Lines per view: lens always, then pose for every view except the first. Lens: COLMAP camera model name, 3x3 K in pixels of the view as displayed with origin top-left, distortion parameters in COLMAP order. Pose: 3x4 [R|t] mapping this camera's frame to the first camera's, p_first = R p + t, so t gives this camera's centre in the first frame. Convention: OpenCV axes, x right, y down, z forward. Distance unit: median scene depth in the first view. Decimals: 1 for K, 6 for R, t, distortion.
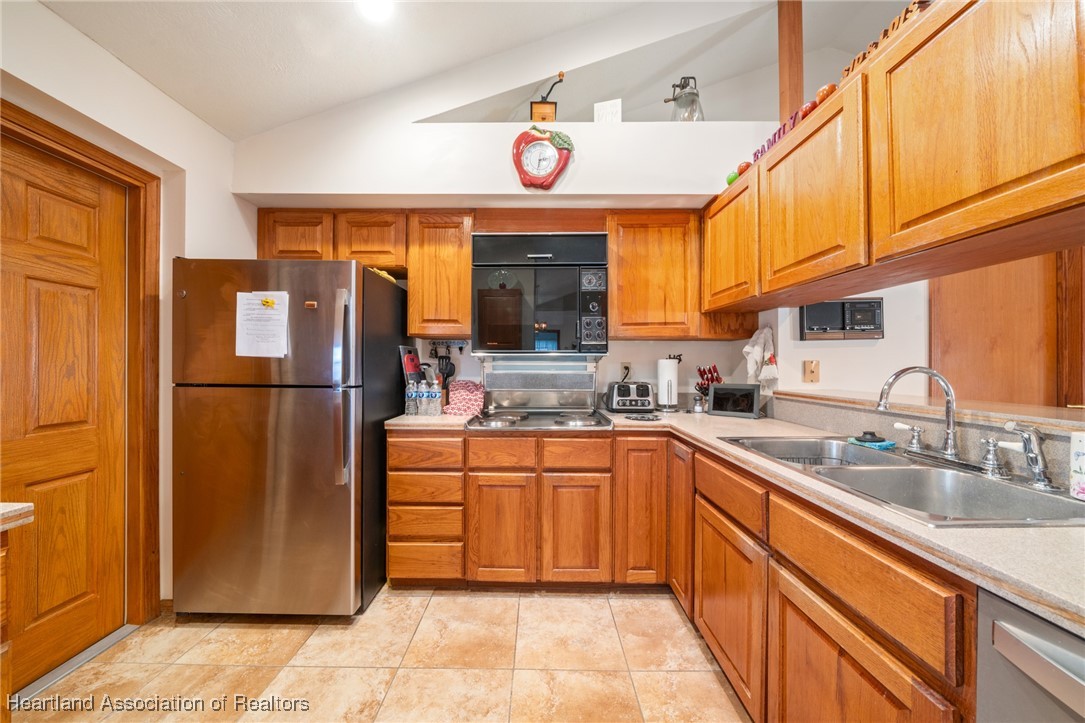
lens RADIAL K [[369.6, 0, 536.1], [0, 369.6, 366.1], [0, 0, 1]] dist [-0.006108, 0.000208]
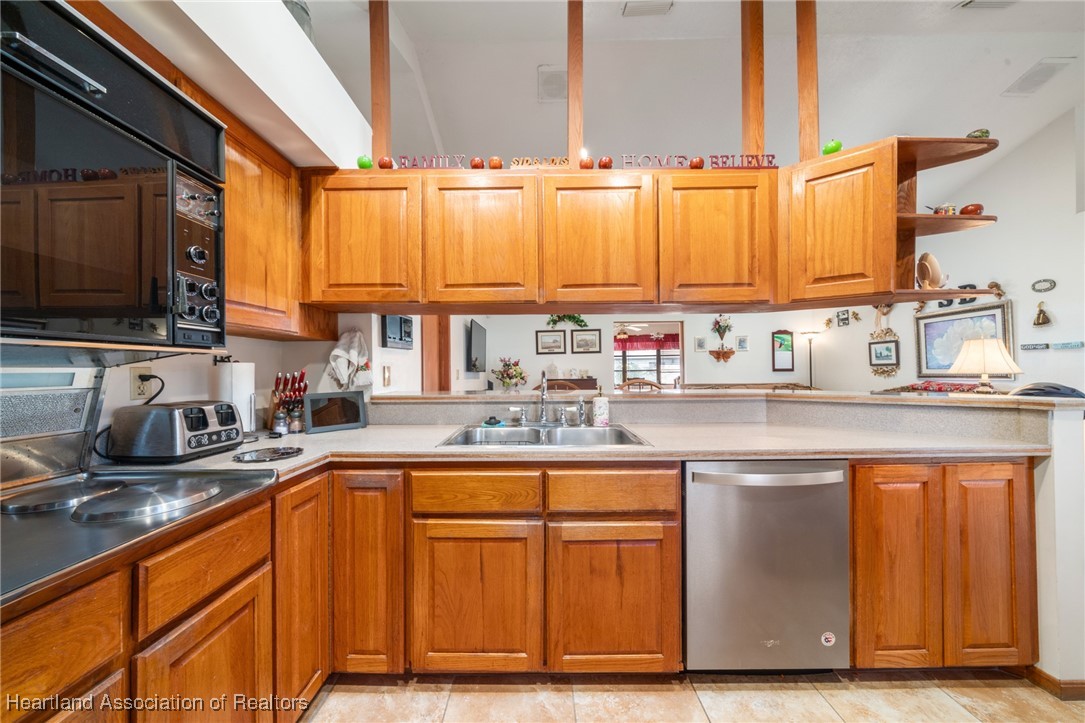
lens RADIAL K [[369.6, 0, 536.1], [0, 369.6, 366.1], [0, 0, 1]] dist [-0.006108, 0.000208]
pose [[0.008348, 0.007228, 0.999939, -0.360318], [0.011078, 0.999912, -0.007320, -0.002178], [-0.999904, 0.011139, 0.008267, 0.582721]]
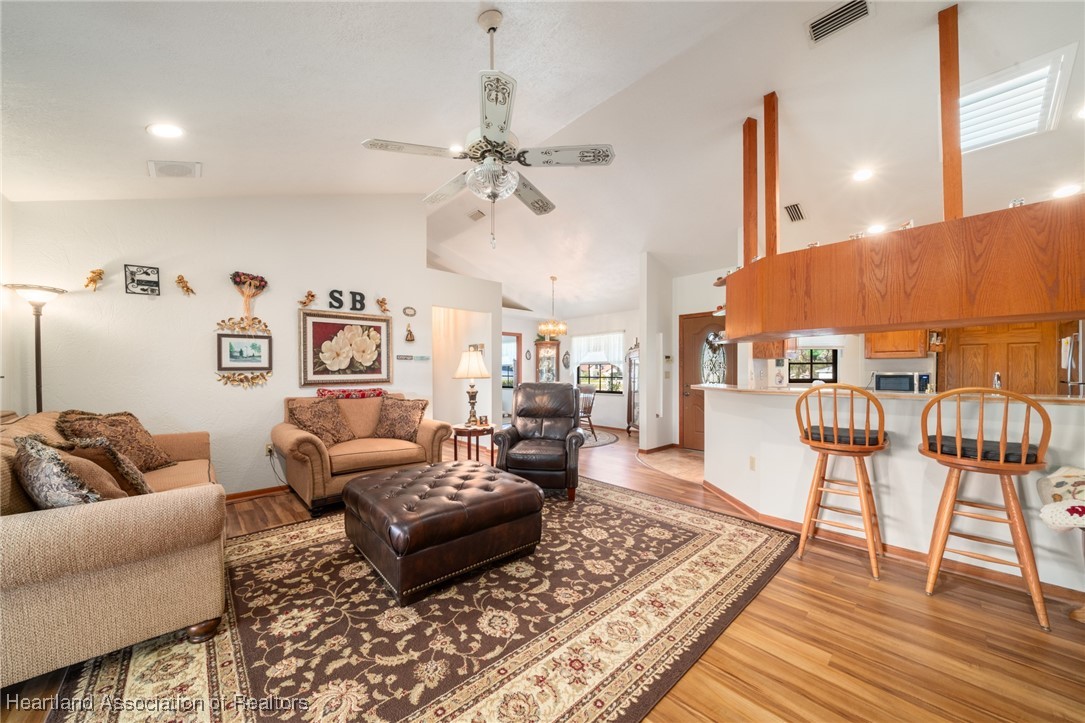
lens RADIAL K [[380.0, 0, 535.6], [0, 380.0, 374.7], [0, 0, 1]] dist [-0.002940, 0.000119]
pose [[-0.738537, -0.000035, -0.674213, 2.493326], [-0.003948, 0.999983, 0.004272, 0.011562], [0.674201, 0.005817, -0.738525, 0.471156]]
